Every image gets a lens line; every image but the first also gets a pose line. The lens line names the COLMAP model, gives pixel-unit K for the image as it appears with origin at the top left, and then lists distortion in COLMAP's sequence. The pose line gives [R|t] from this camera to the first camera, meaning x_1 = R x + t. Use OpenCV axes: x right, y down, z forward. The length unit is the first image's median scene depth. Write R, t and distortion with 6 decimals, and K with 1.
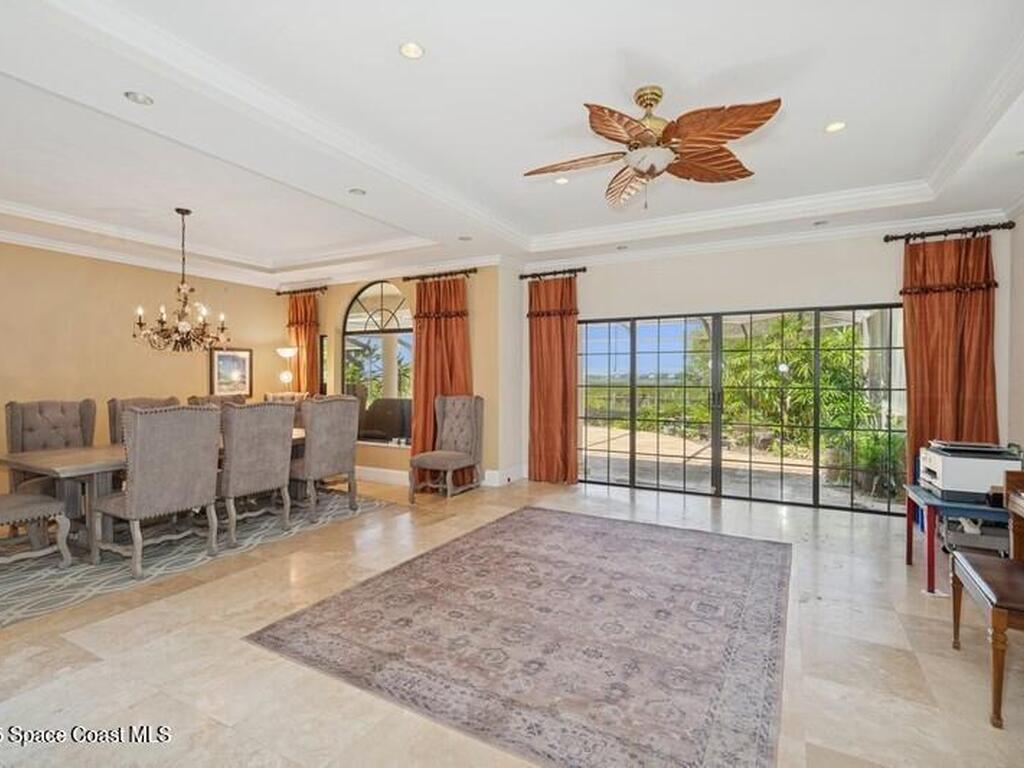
lens RADIAL K [[513.0, 0, 518.2], [0, 513.0, 379.7], [0, 0, 1]] dist [0.002225, 0.001815]
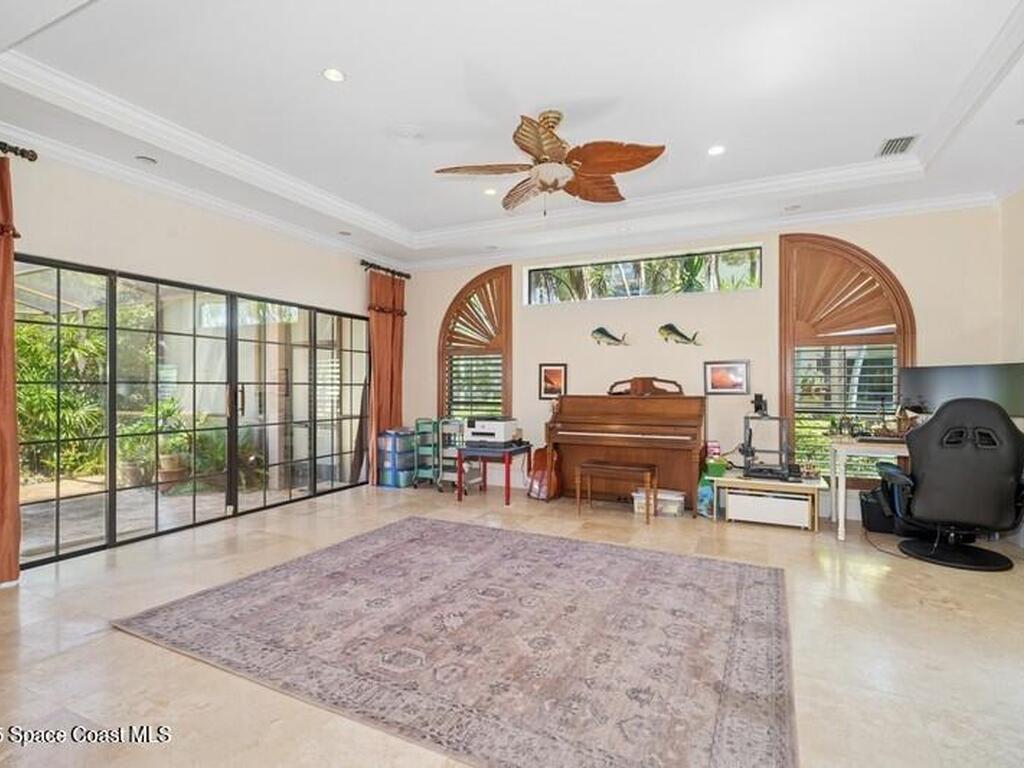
lens RADIAL K [[513.0, 0, 518.2], [0, 513.0, 379.7], [0, 0, 1]] dist [0.002225, 0.001815]
pose [[-0.058722, 0.009317, 0.998231, -0.710651], [0.003336, 0.999953, -0.009137, 0.028627], [-0.998269, 0.002794, -0.058750, 0.922091]]
